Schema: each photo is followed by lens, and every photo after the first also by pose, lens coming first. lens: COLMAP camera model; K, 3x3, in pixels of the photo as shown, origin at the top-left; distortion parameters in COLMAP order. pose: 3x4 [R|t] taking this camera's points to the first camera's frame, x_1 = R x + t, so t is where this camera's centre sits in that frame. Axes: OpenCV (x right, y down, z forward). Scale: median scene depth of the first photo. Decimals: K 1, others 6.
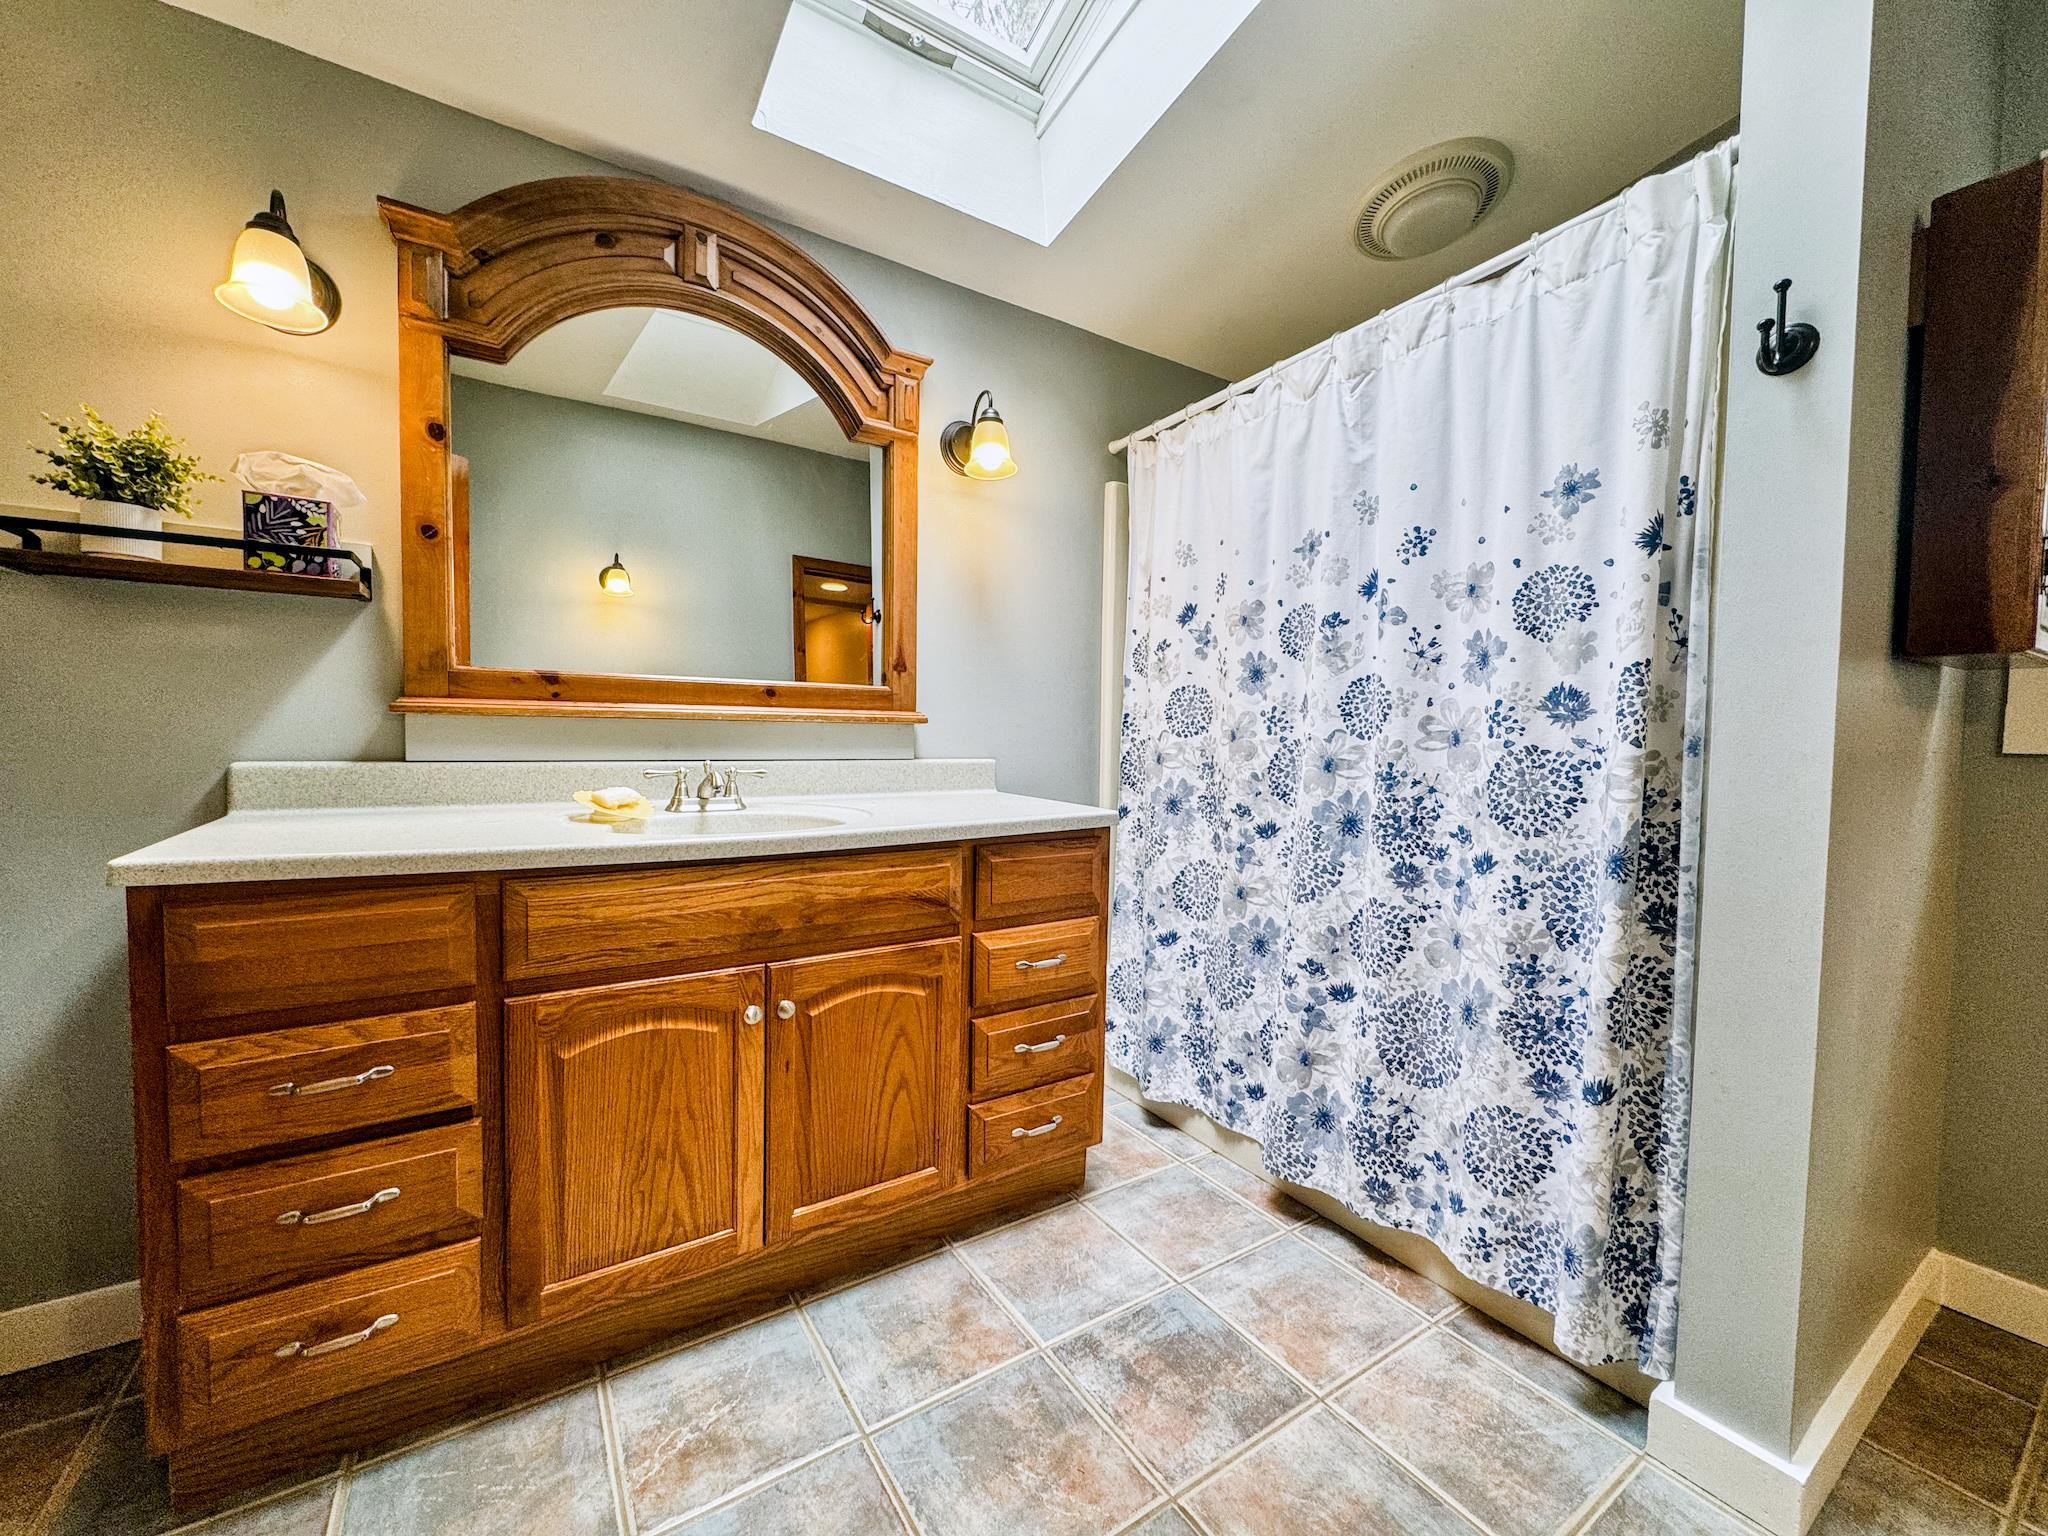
lens RADIAL K [[820.3, 0, 1035.8], [0, 820.3, 760.8], [0, 0, 1]] dist [-0.001878, -0.000658]
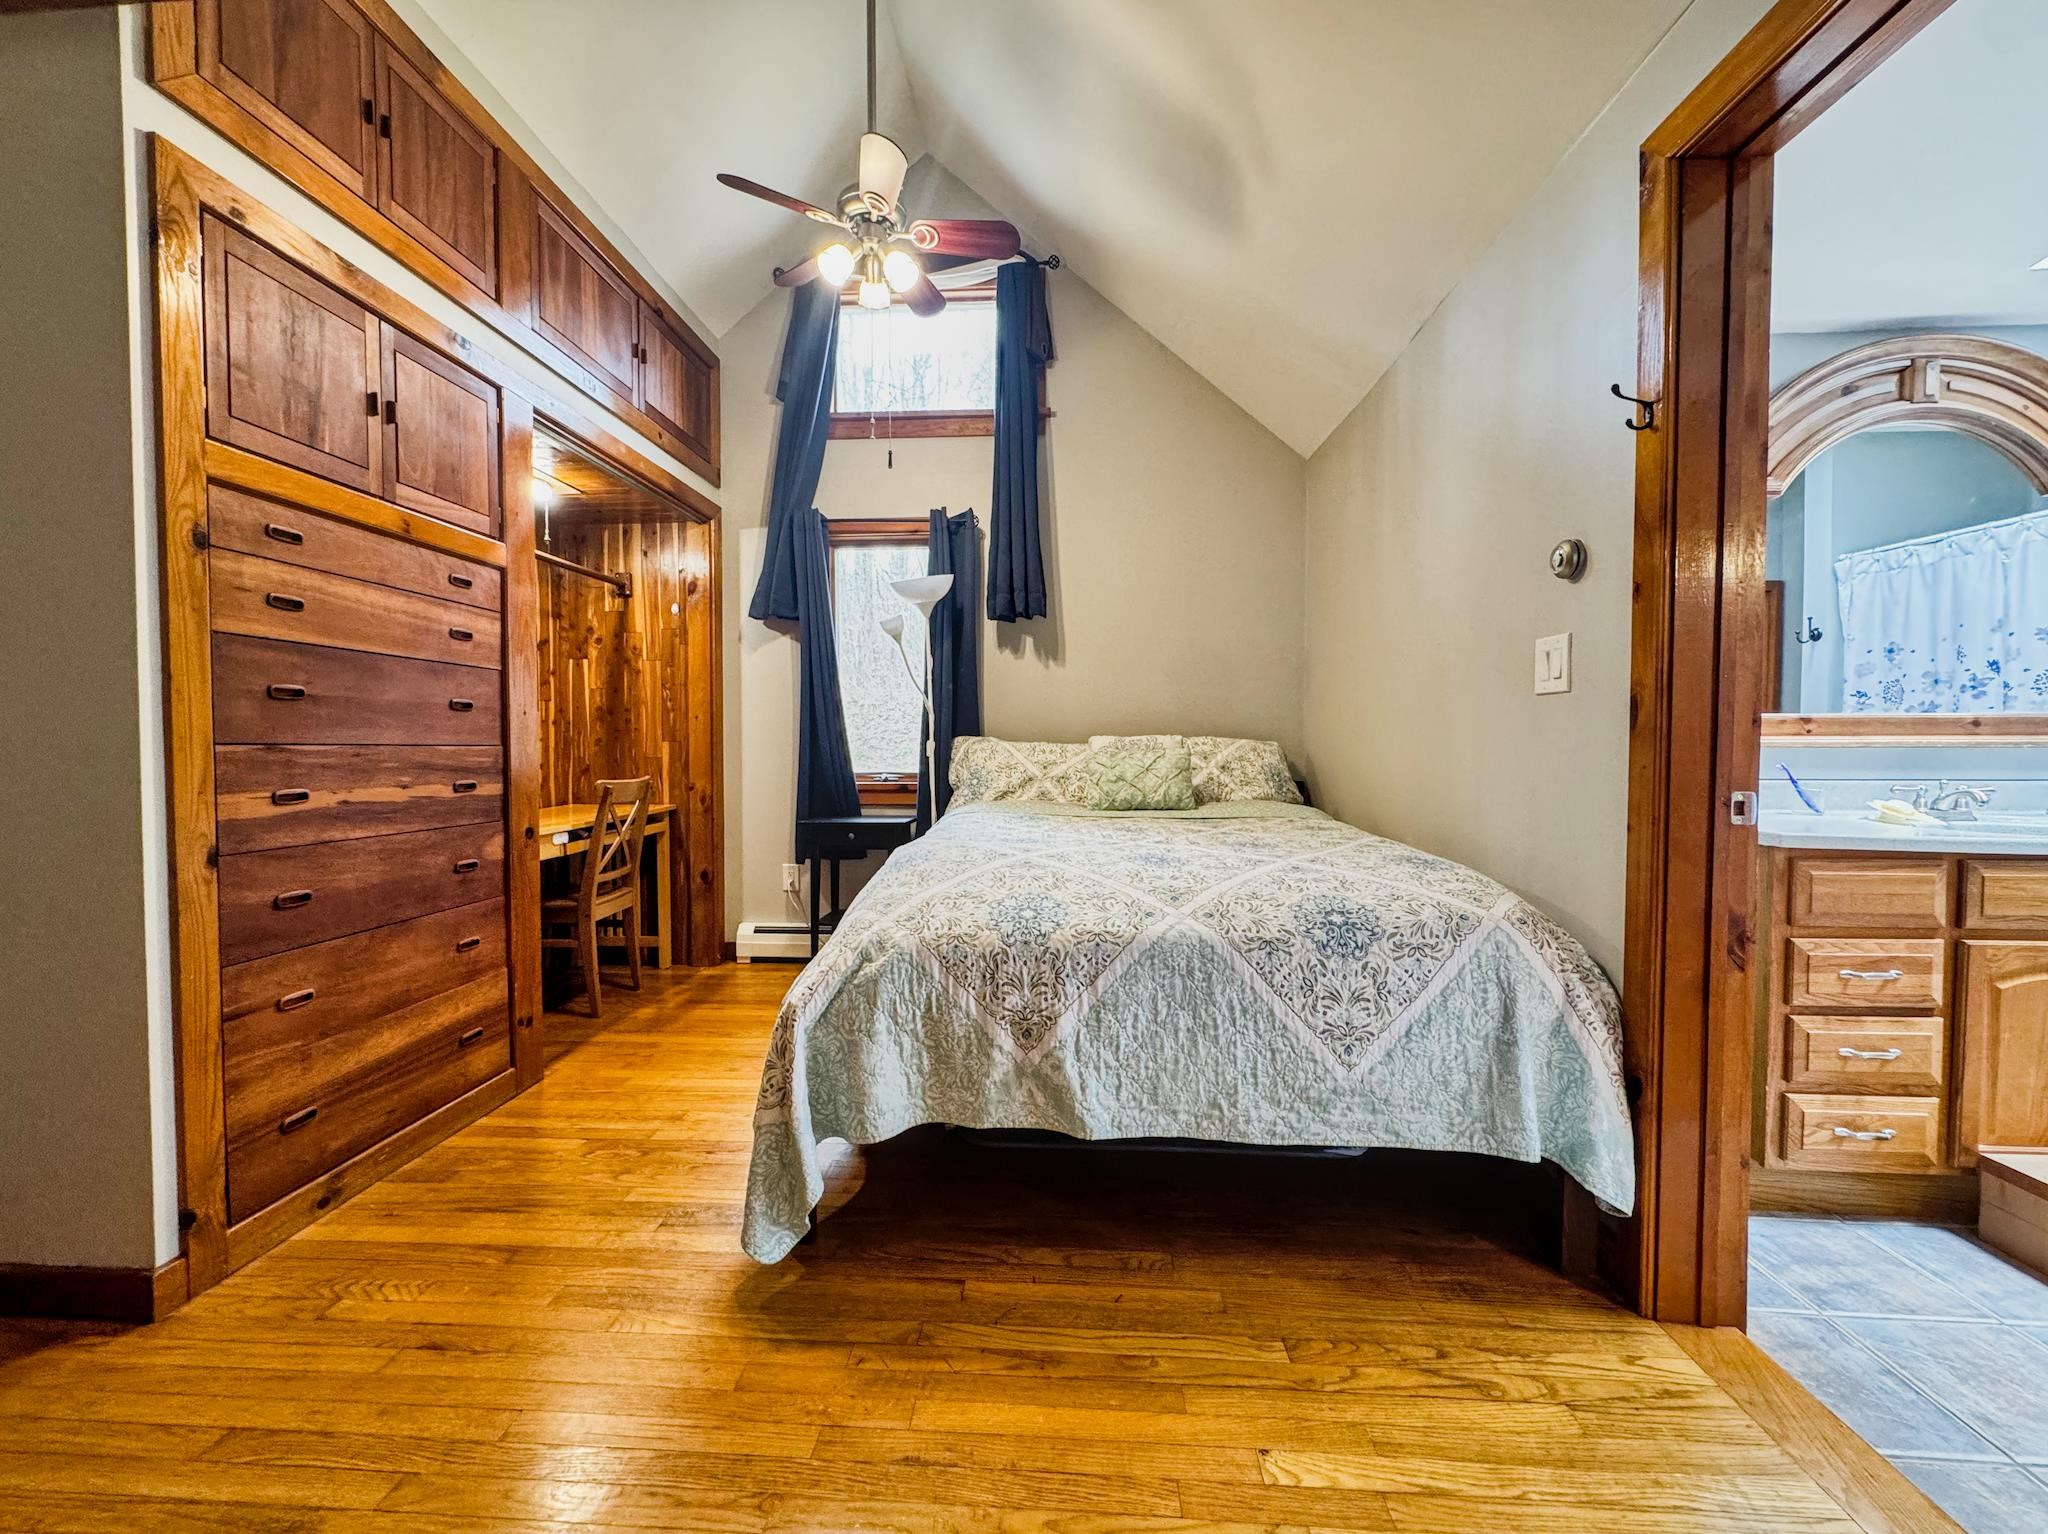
lens RADIAL K [[820.3, 0, 1026.1], [0, 820.3, 766.3], [0, 0, 1]] dist [-0.001878, -0.000658]
pose [[0.795676, -0.001101, -0.605722, -0.838347], [-0.010163, 0.999833, -0.015168, 0.011882], [0.605637, 0.018224, 0.795532, -0.923293]]
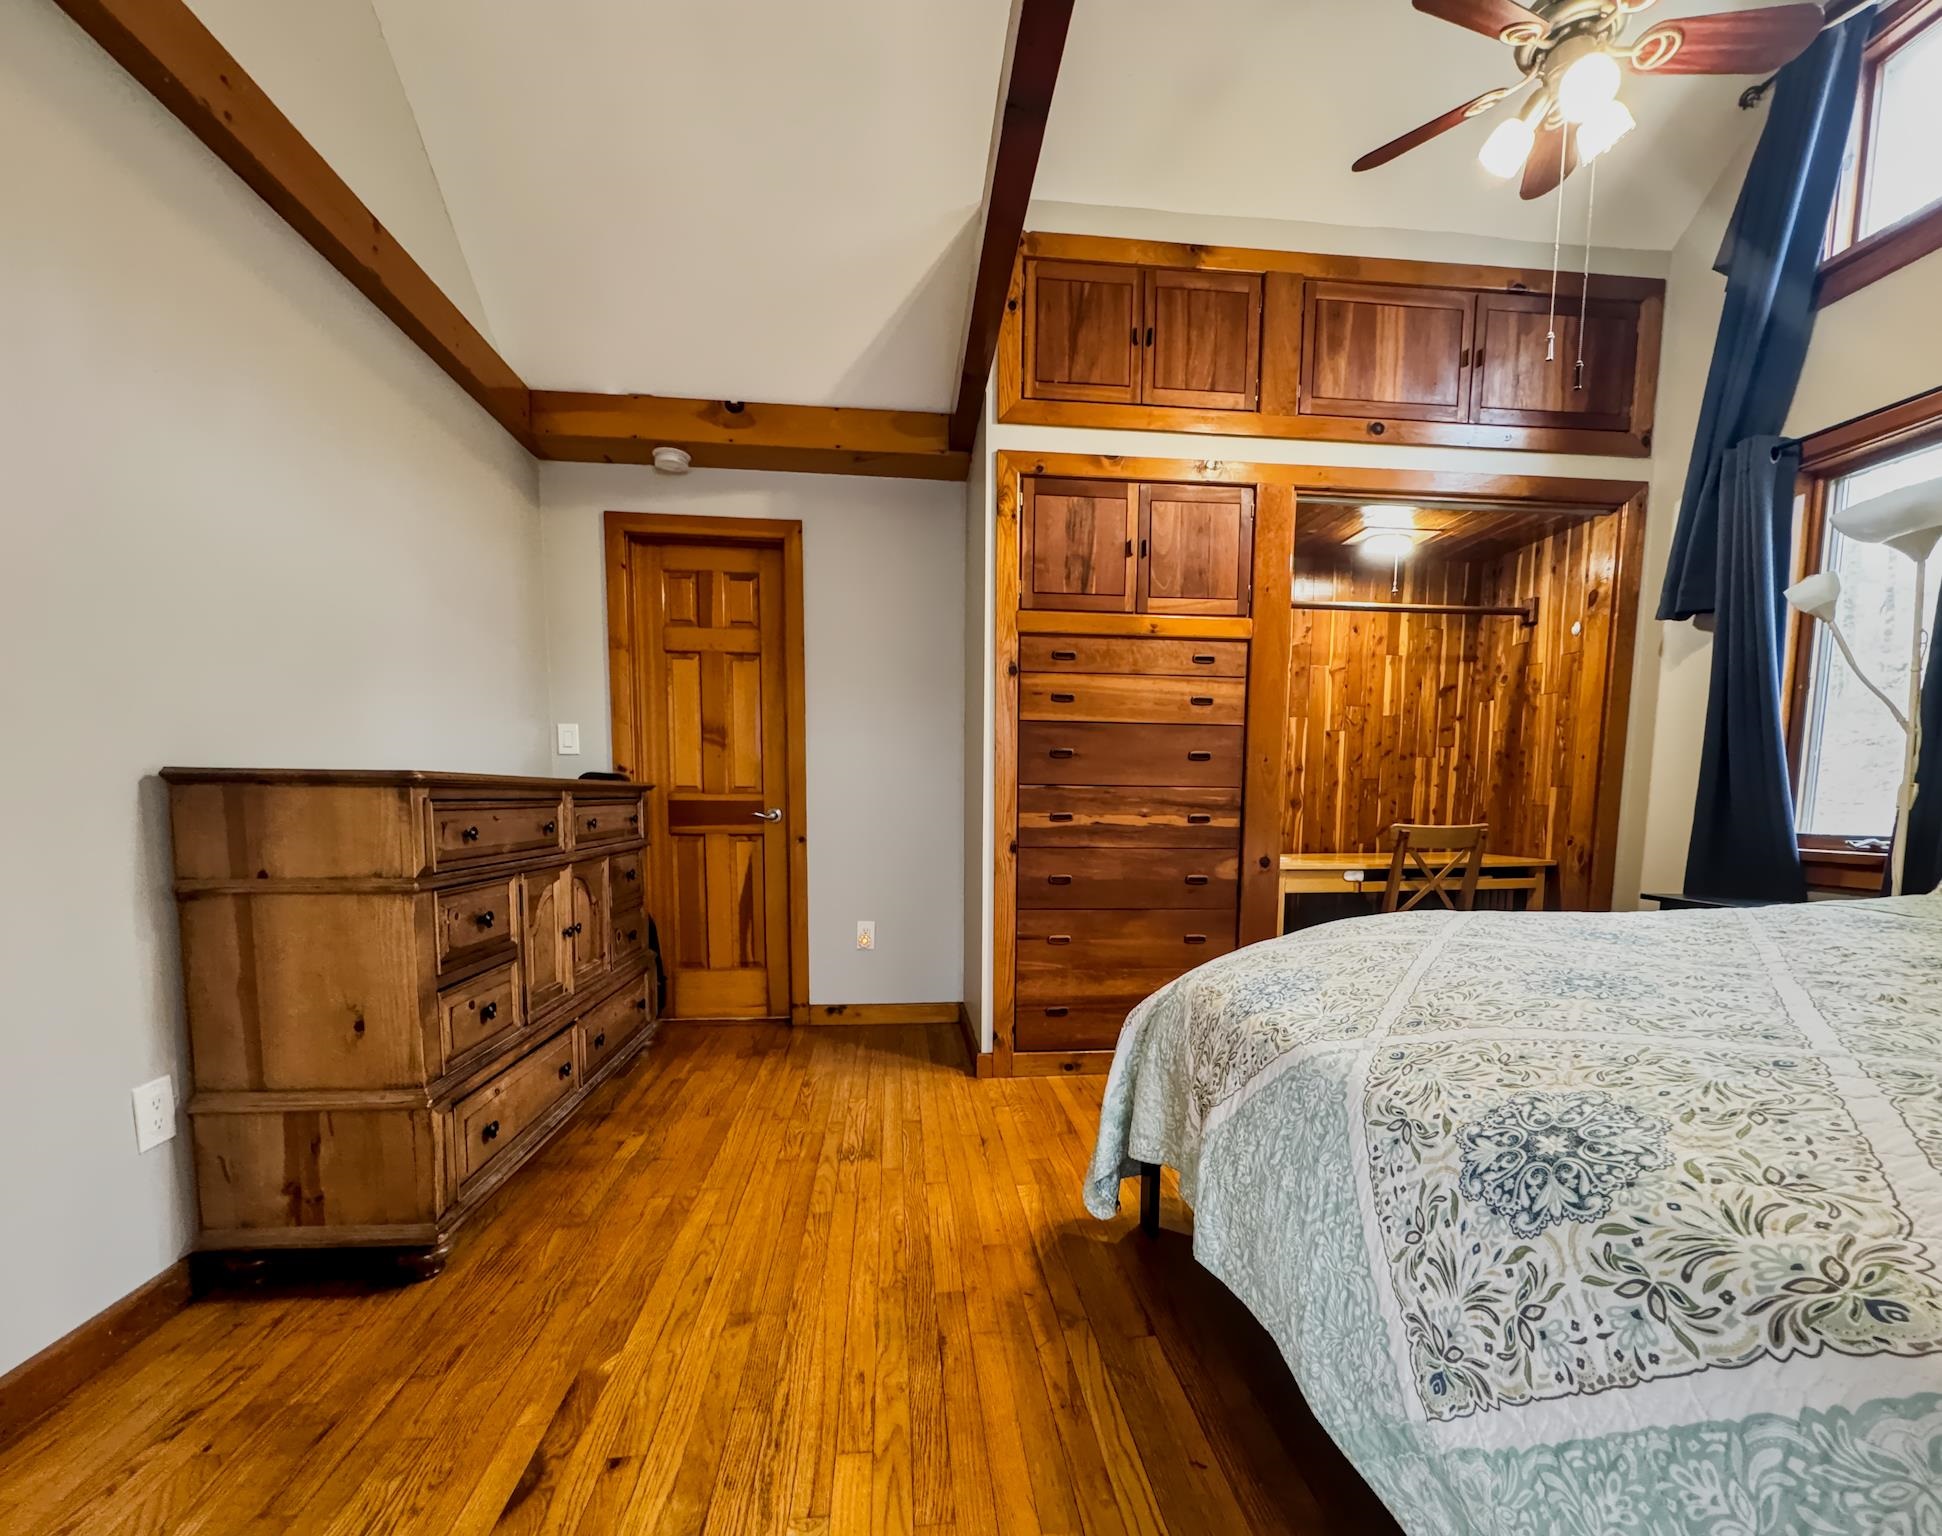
lens RADIAL K [[818.7, 0, 972.8], [0, 818.7, 879.0], [0, 0, 1]] dist [-0.003300, 0.000962]
pose [[-0.469053, 0.070864, -0.880322, -0.593840], [-0.051185, 0.992919, 0.107200, -0.001516], [0.881685, 0.095341, -0.462105, 0.035724]]
